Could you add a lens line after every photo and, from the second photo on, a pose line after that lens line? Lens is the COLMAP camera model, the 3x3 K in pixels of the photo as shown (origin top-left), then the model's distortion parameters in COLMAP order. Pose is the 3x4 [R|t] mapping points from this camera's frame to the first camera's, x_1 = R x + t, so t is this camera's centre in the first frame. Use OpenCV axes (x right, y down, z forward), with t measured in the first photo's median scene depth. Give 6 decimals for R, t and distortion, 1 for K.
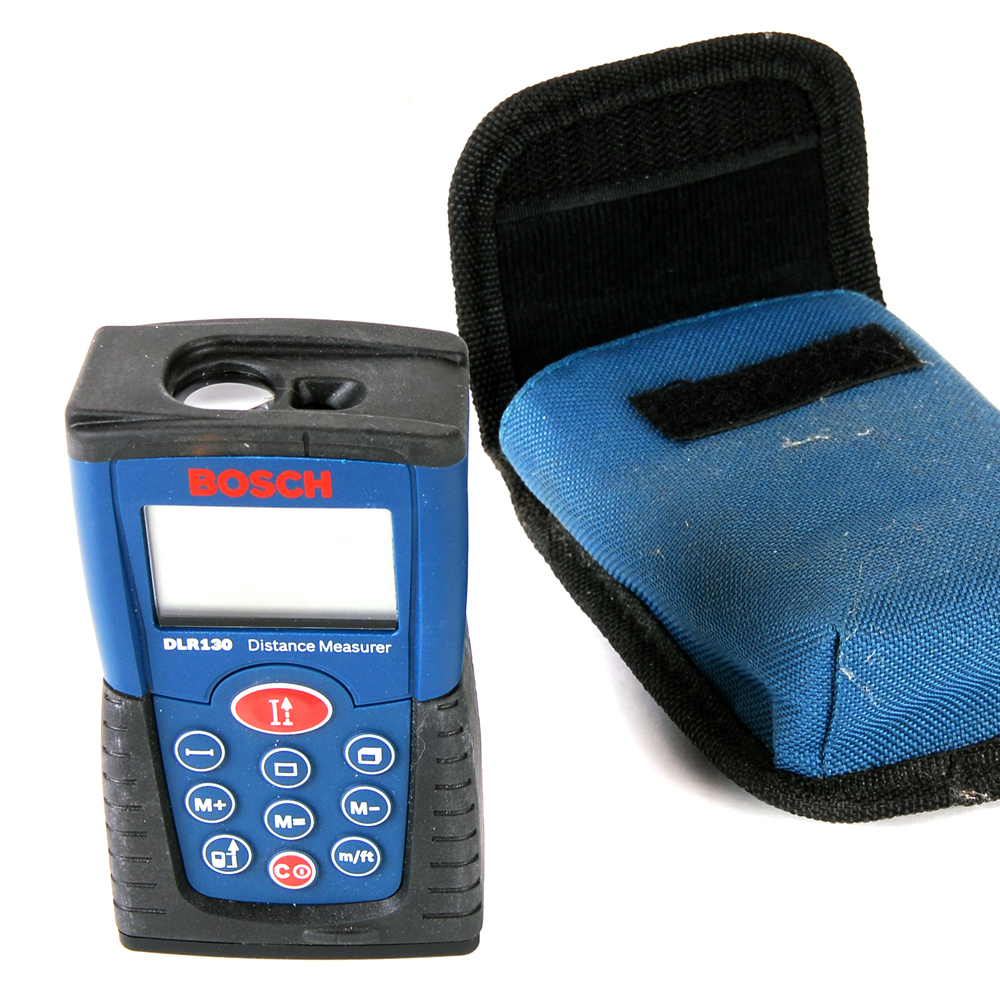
lens RADIAL K [[3667.1, 0, 500.0], [0, 3667.1, 500.0], [0, 0, 1]] dist [0.117438, -0.684854]
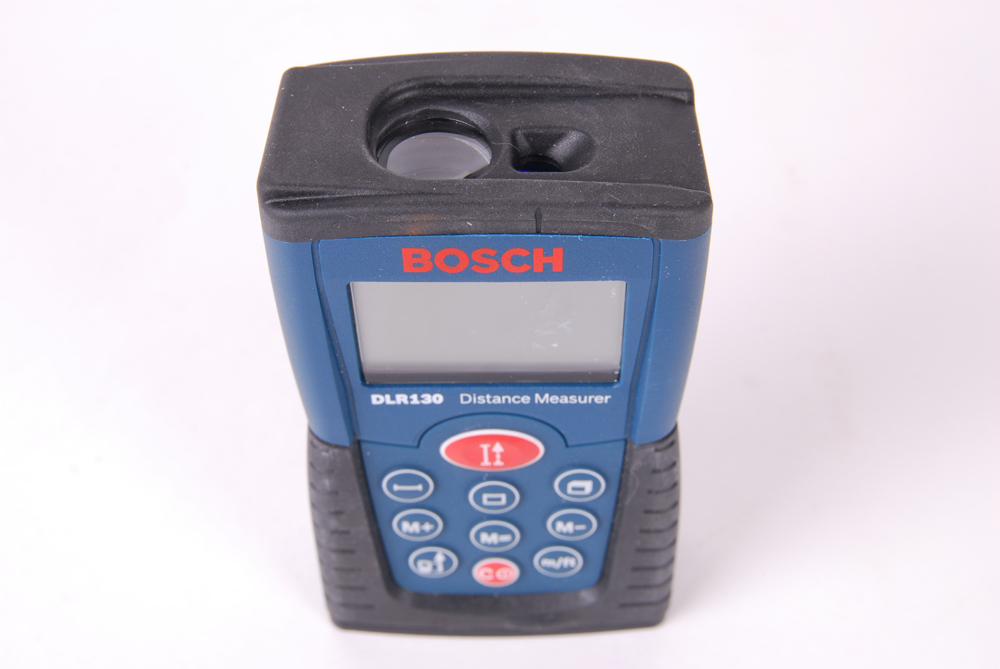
lens RADIAL K [[1652.3, 0, 499.2], [0, 1652.3, 356.0], [0, 0, 1]] dist [-0.171285, 0.082747]
pose [[0.998699, -0.033206, 0.038697, -0.075328], [0.022570, 0.968373, 0.248486, -0.078382], [-0.045725, -0.247289, 0.967862, 0.591610]]
